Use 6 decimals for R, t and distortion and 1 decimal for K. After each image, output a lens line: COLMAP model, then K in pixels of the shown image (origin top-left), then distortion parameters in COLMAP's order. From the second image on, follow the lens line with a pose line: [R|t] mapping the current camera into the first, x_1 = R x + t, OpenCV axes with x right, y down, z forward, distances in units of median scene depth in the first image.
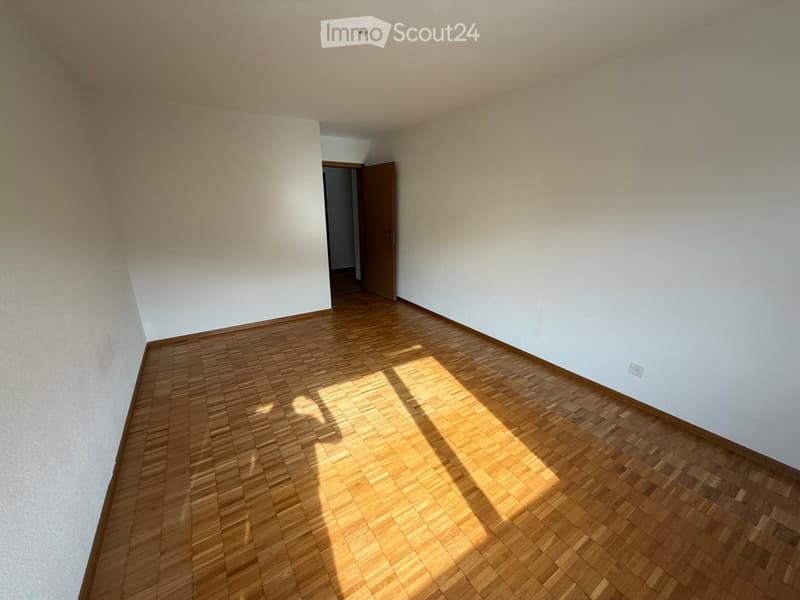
lens RADIAL K [[318.0, 0, 399.4], [0, 318.0, 298.1], [0, 0, 1]] dist [0.004261, 0.000107]
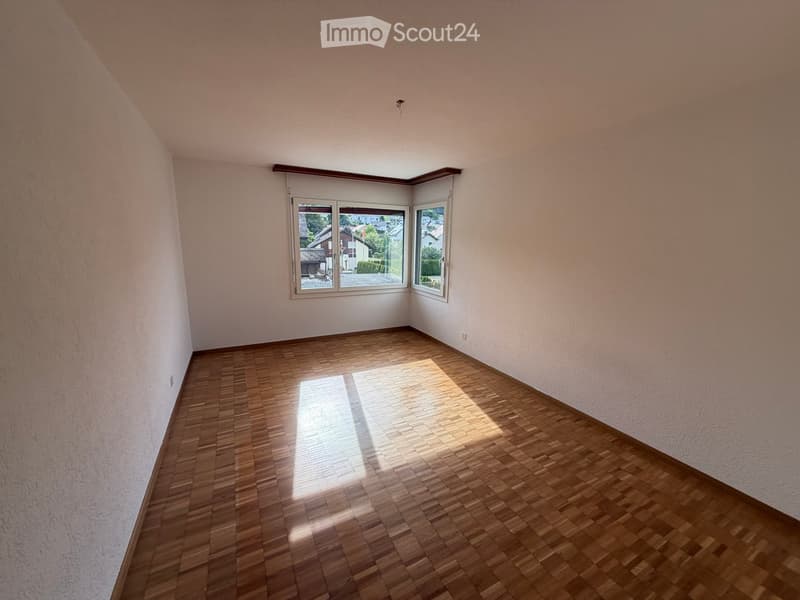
lens RADIAL K [[318.0, 0, 399.4], [0, 318.0, 298.1], [0, 0, 1]] dist [0.004261, 0.000107]
pose [[-0.995485, -0.031955, 0.089378, -0.163756], [0.012062, 0.891406, 0.453045, -0.502161], [-0.094149, 0.452077, -0.886996, 1.618675]]
